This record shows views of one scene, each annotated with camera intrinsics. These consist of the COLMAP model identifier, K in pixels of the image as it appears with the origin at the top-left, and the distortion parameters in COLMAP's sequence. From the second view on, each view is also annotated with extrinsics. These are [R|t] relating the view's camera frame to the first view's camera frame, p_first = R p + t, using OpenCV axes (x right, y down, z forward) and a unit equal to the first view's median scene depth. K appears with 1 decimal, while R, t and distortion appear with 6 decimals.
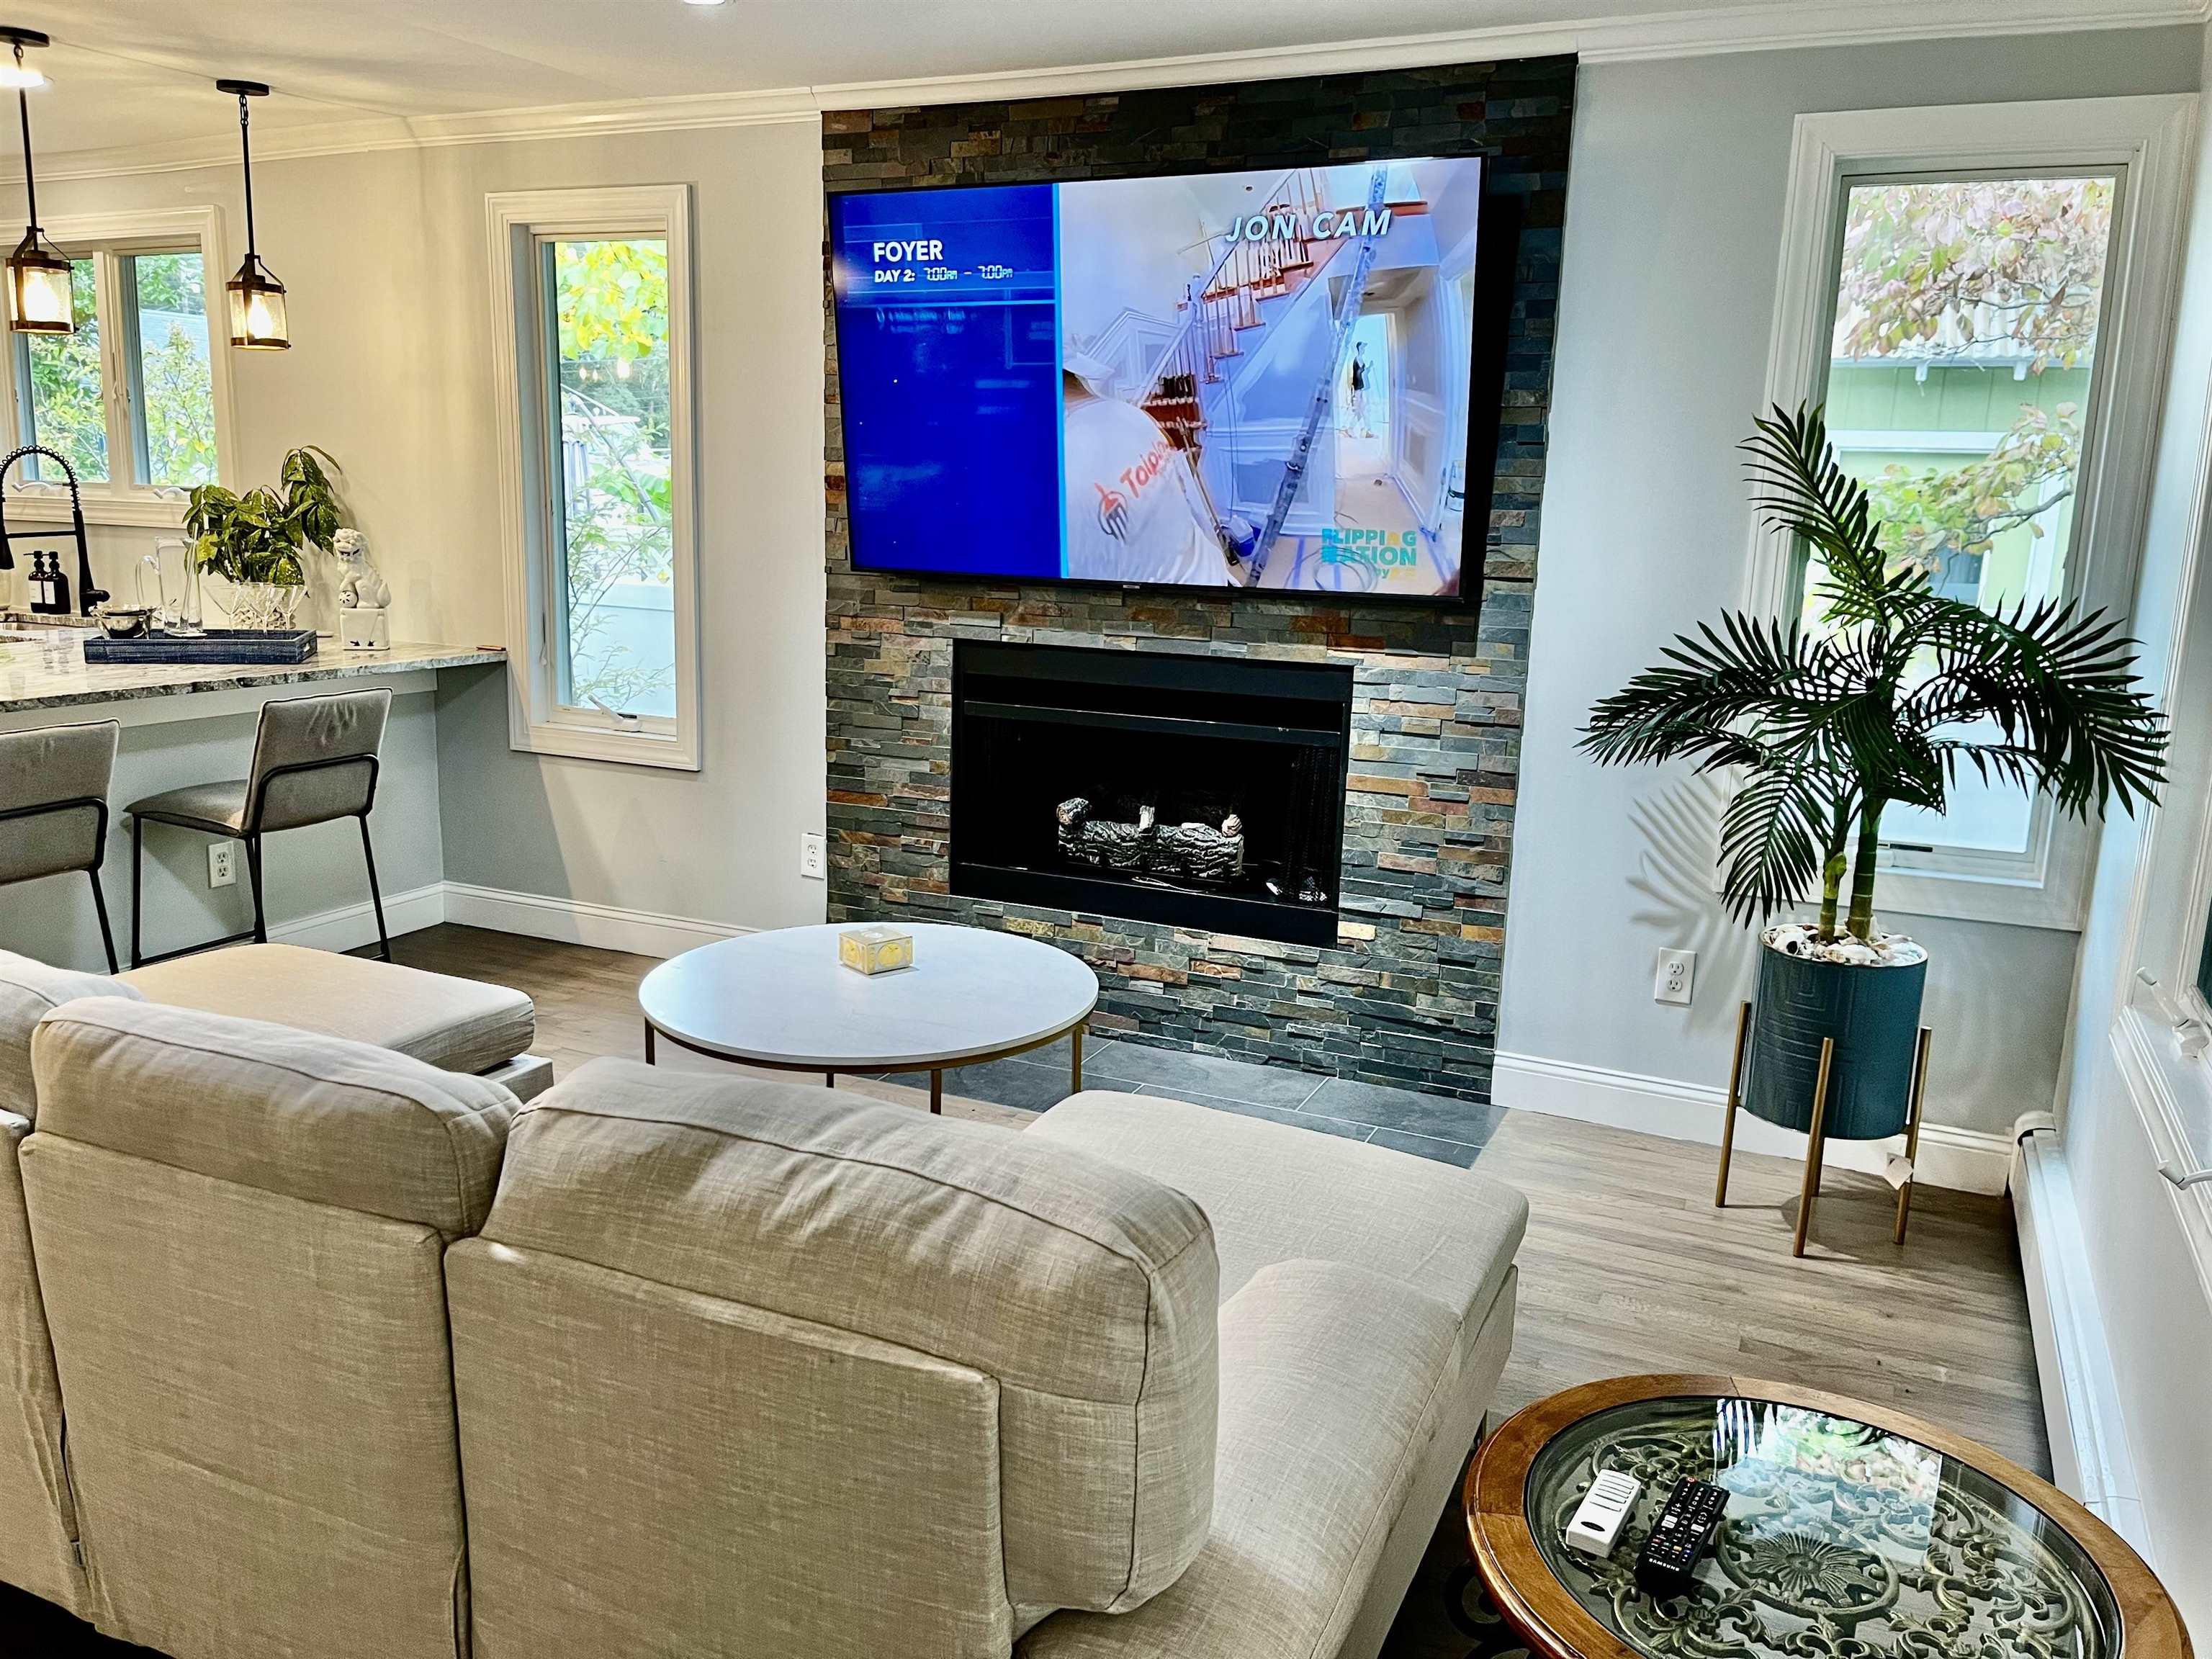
lens RADIAL K [[1657.6, 0, 1104.0], [0, 1657.6, 841.9], [0, 0, 1]] dist [0.079784, -0.106473]
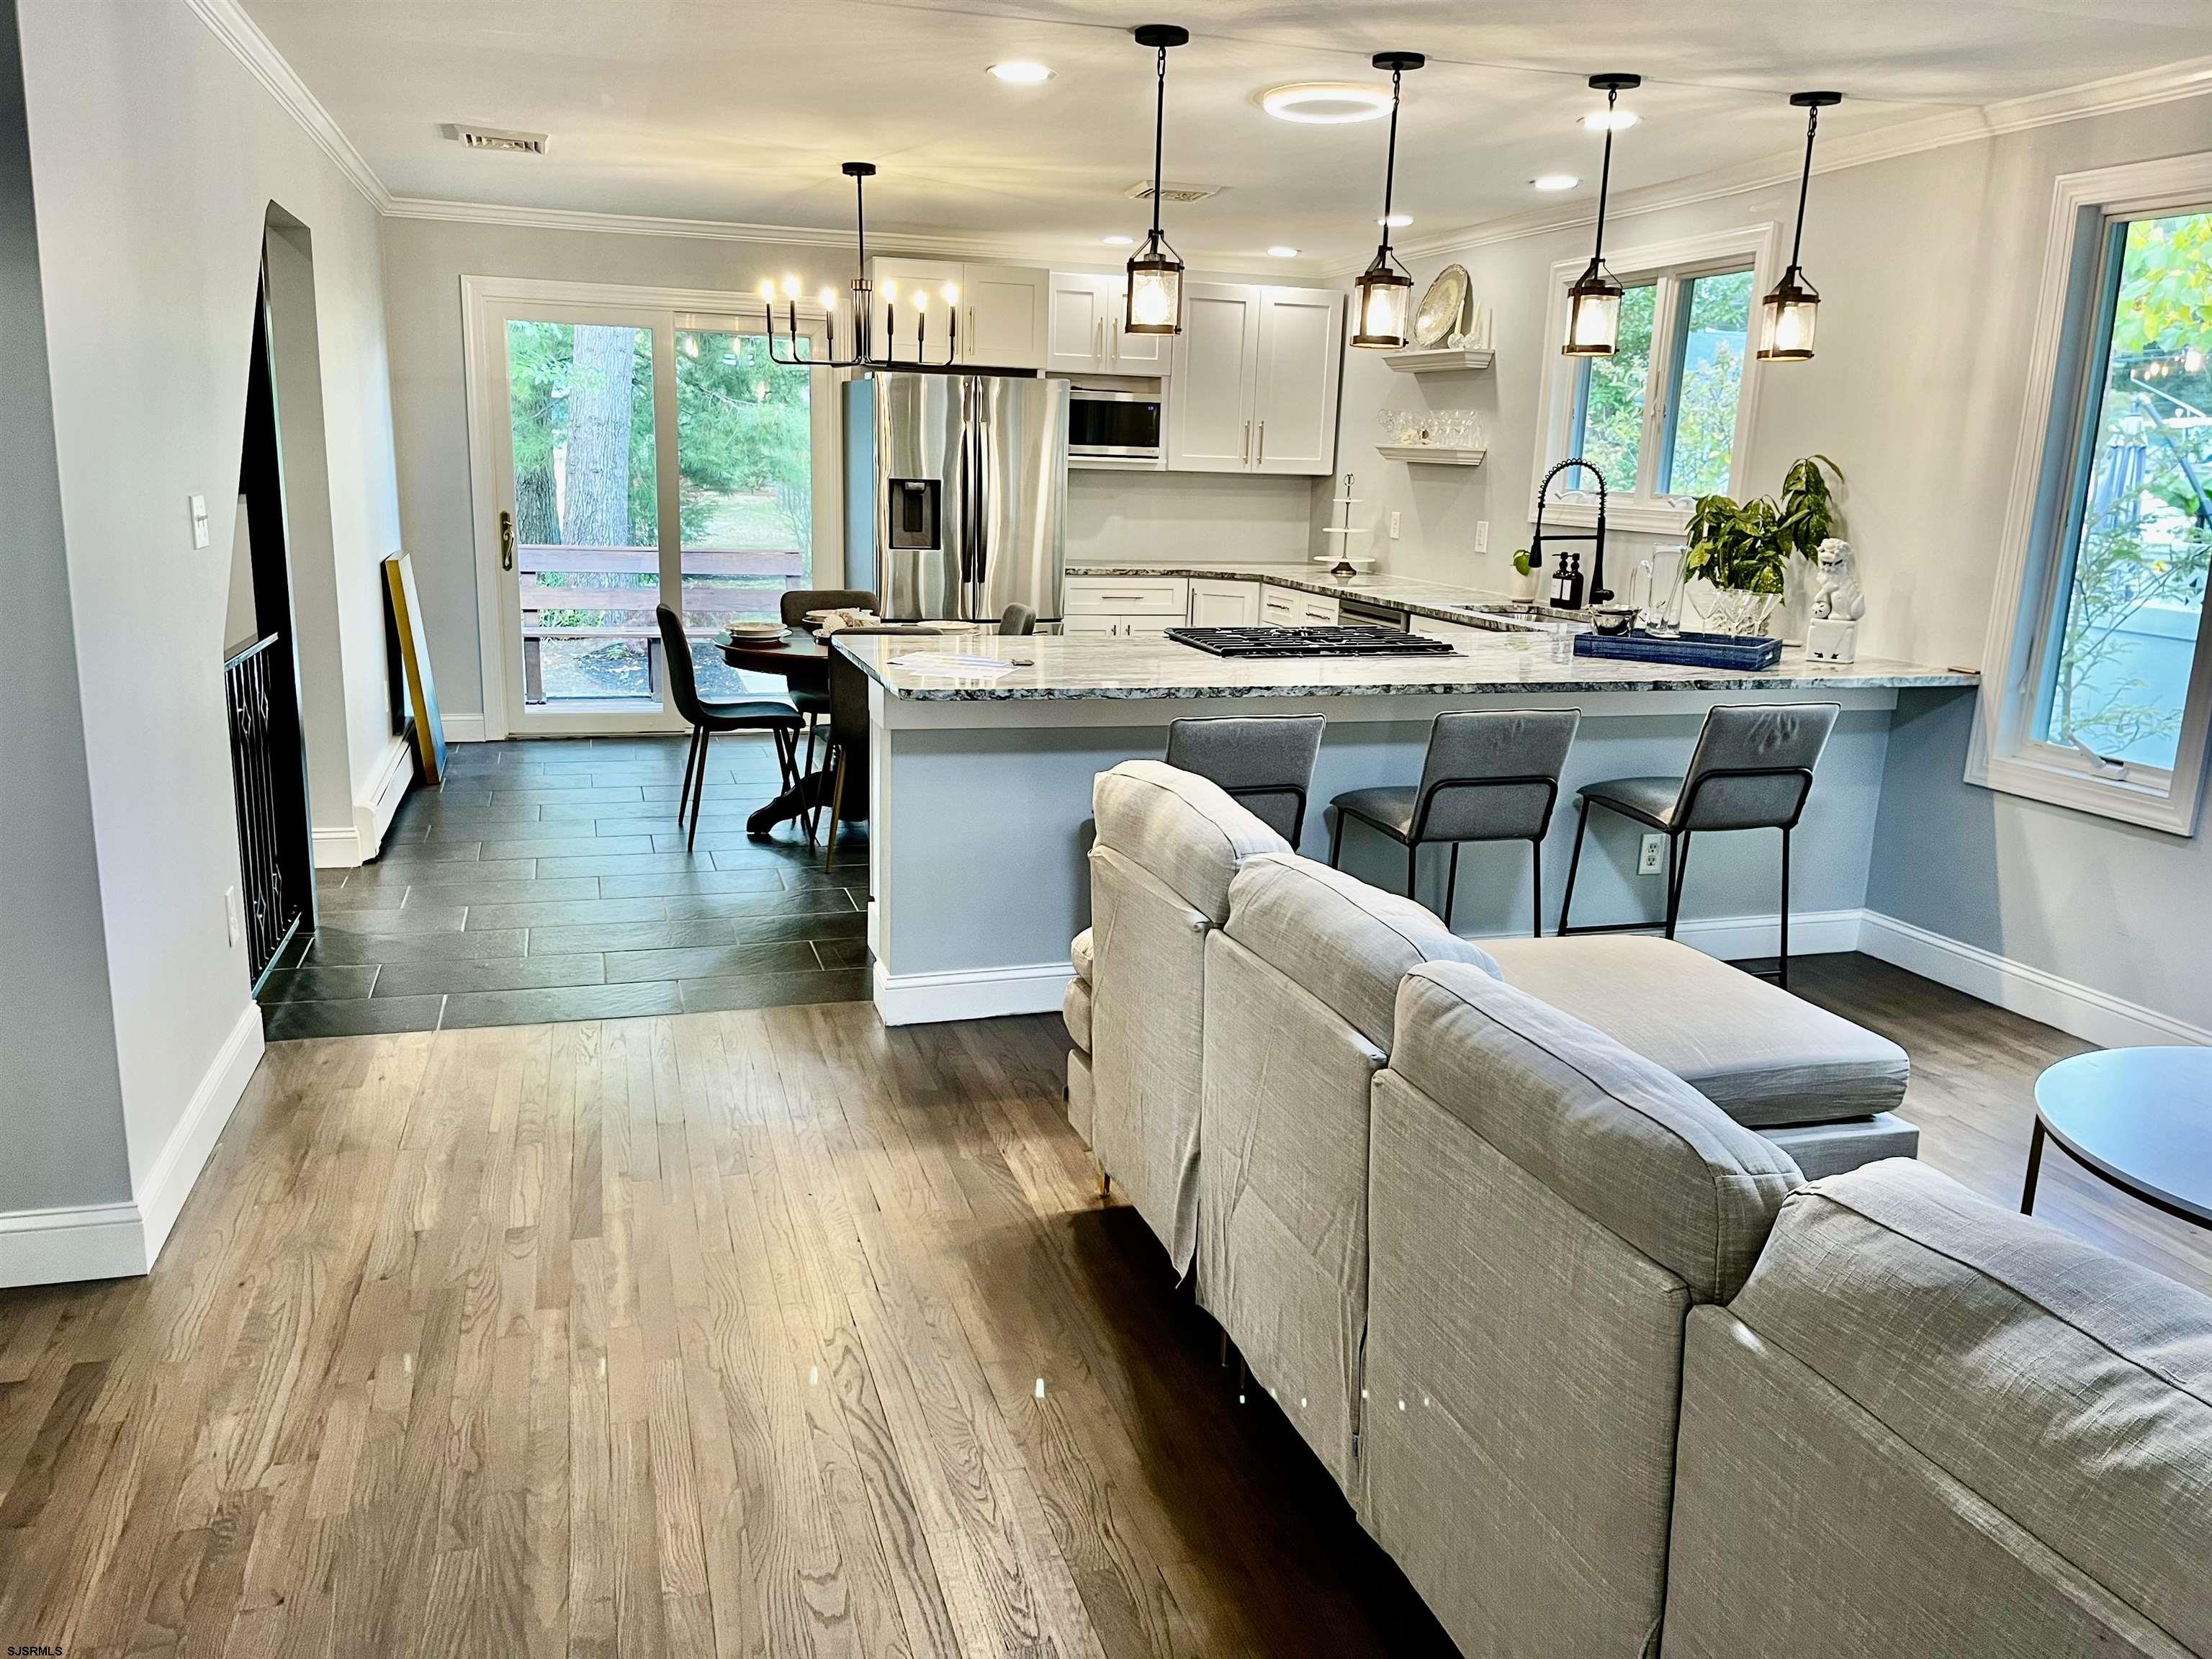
lens RADIAL K [[1657.6, 0, 1104.0], [0, 1657.6, 841.9], [0, 0, 1]] dist [0.079784, -0.106473]
pose [[0.664978, 0.160151, -0.729490, 0.010856], [-0.164037, 0.984207, 0.066540, -0.007768], [0.728626, 0.075416, 0.680747, 0.036163]]
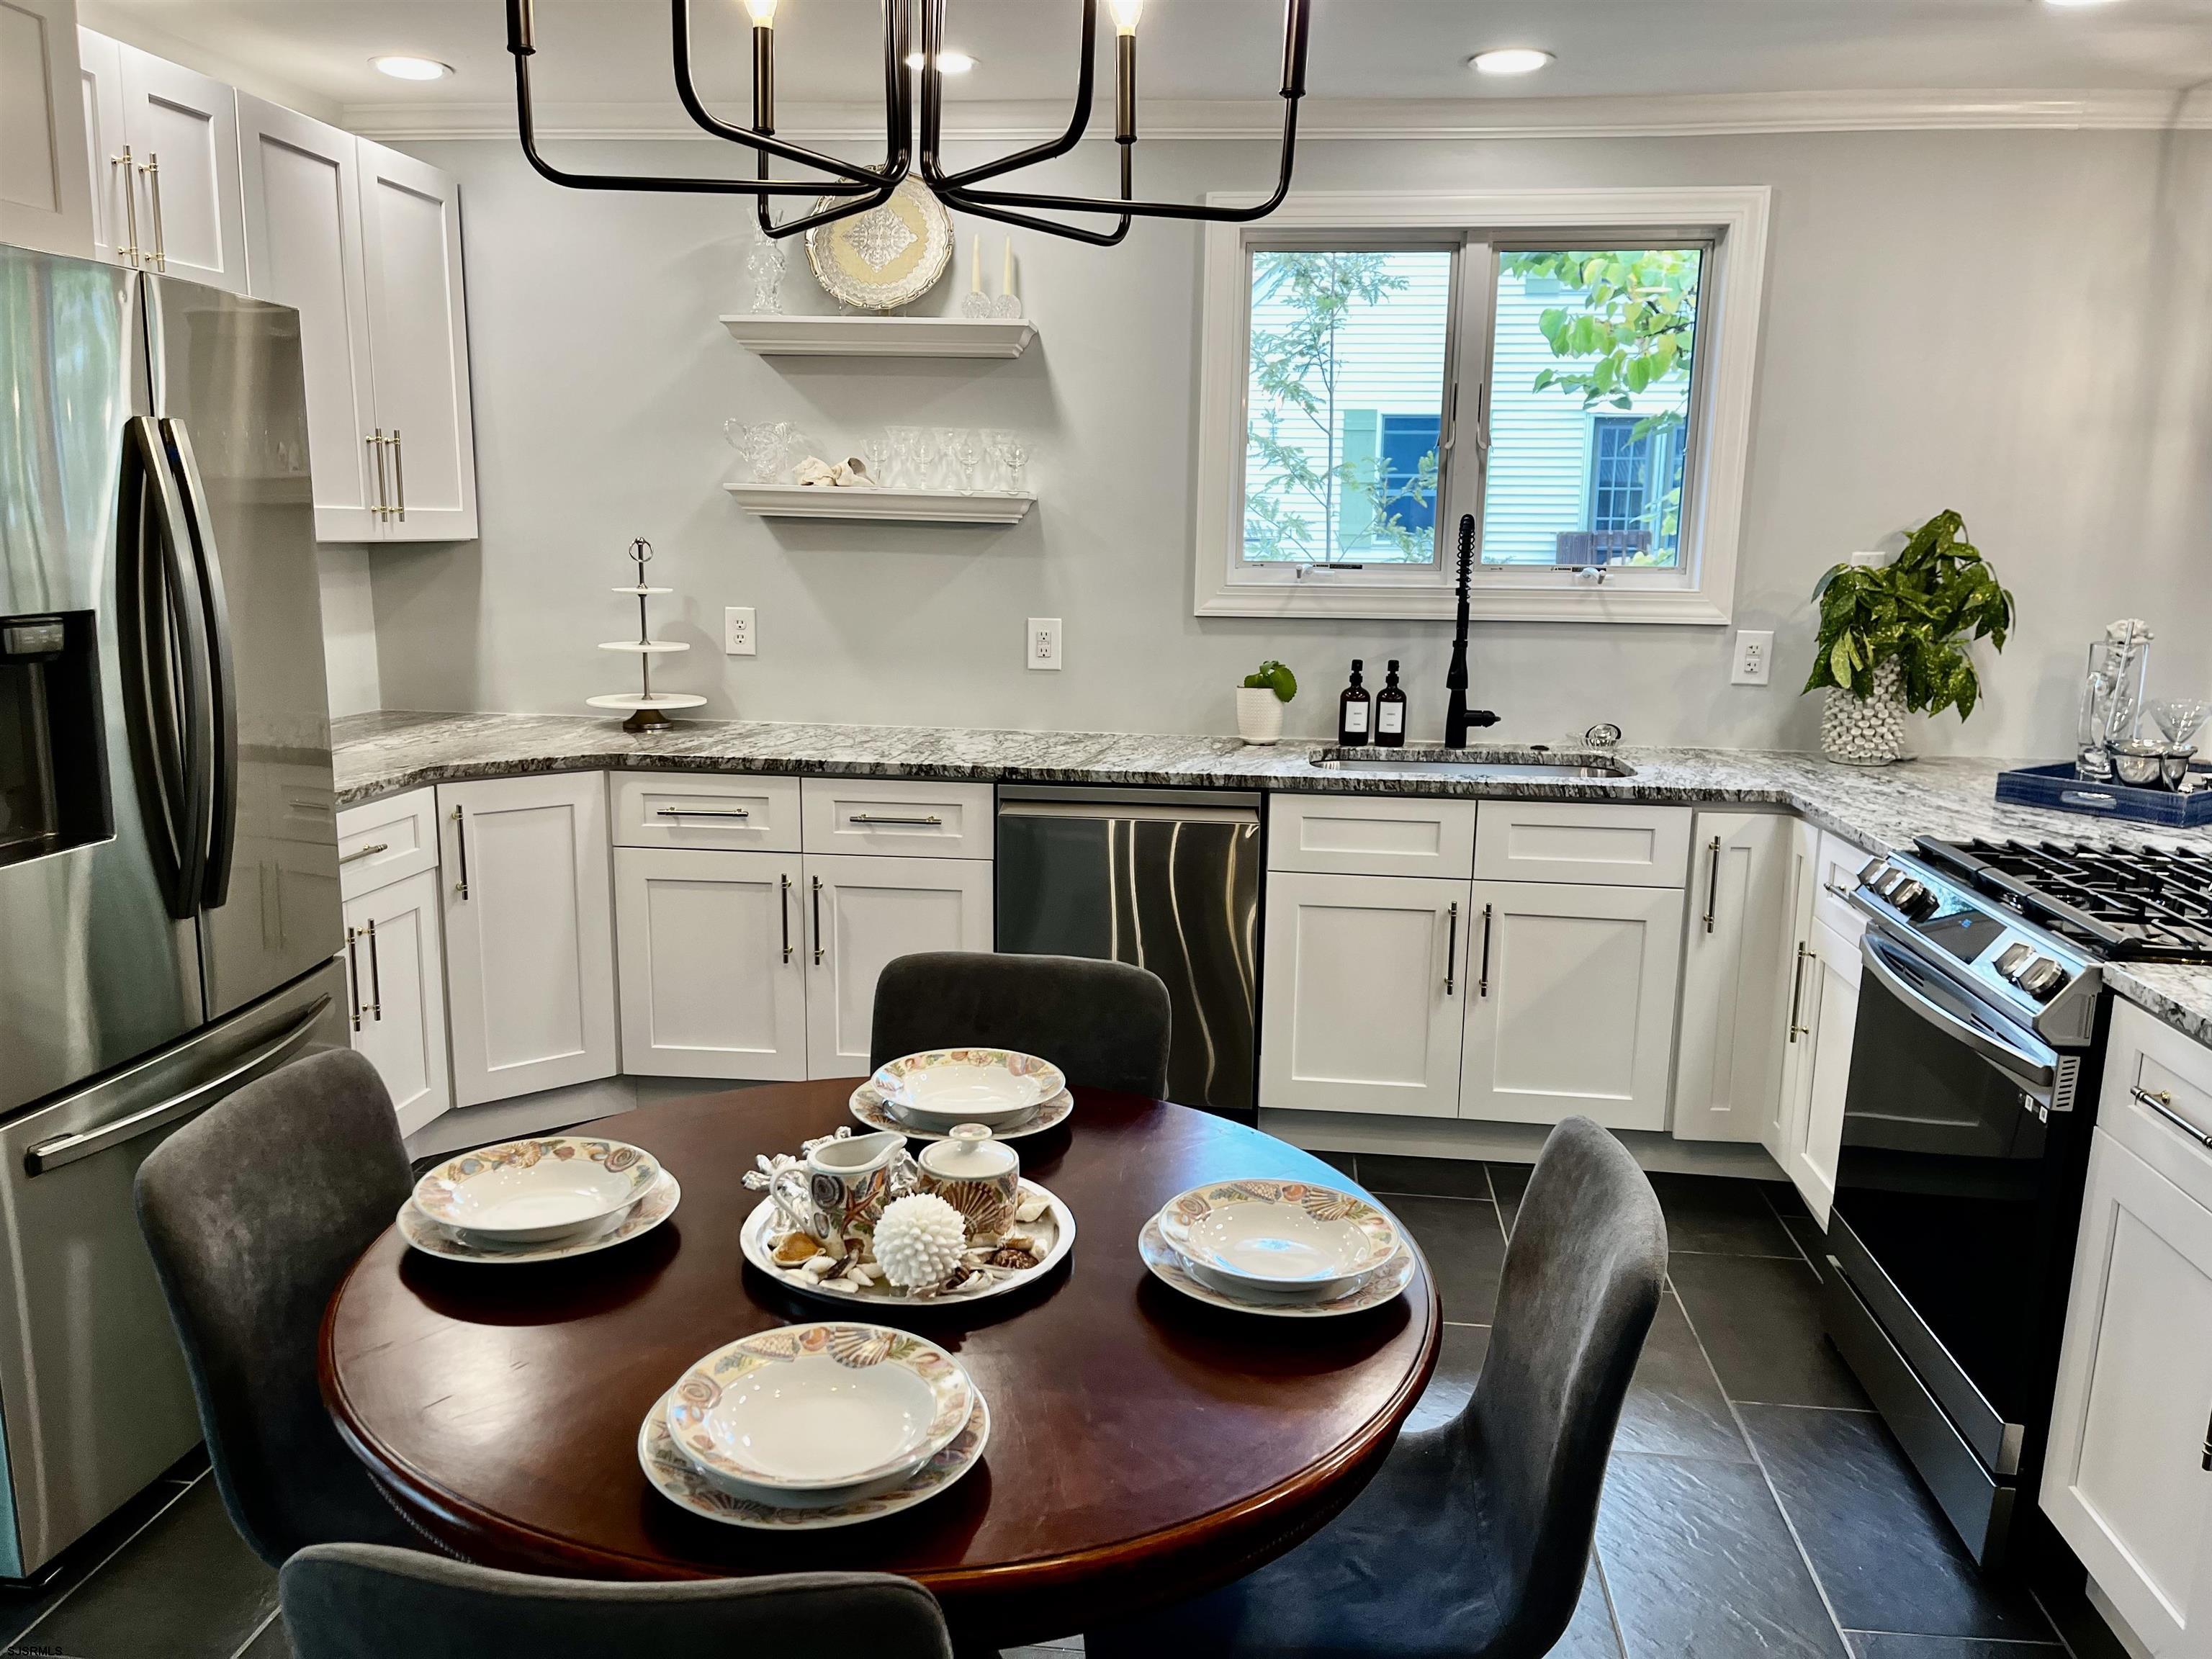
lens RADIAL K [[1634.1, 0, 1062.1], [0, 1634.1, 840.1], [0, 0, 1]] dist [0.081704, -0.123799]
pose [[0.951247, -0.072834, 0.299707, -1.274863], [0.076360, 0.997080, -0.000053, -0.138772], [-0.298828, 0.022936, 0.954031, 0.484143]]
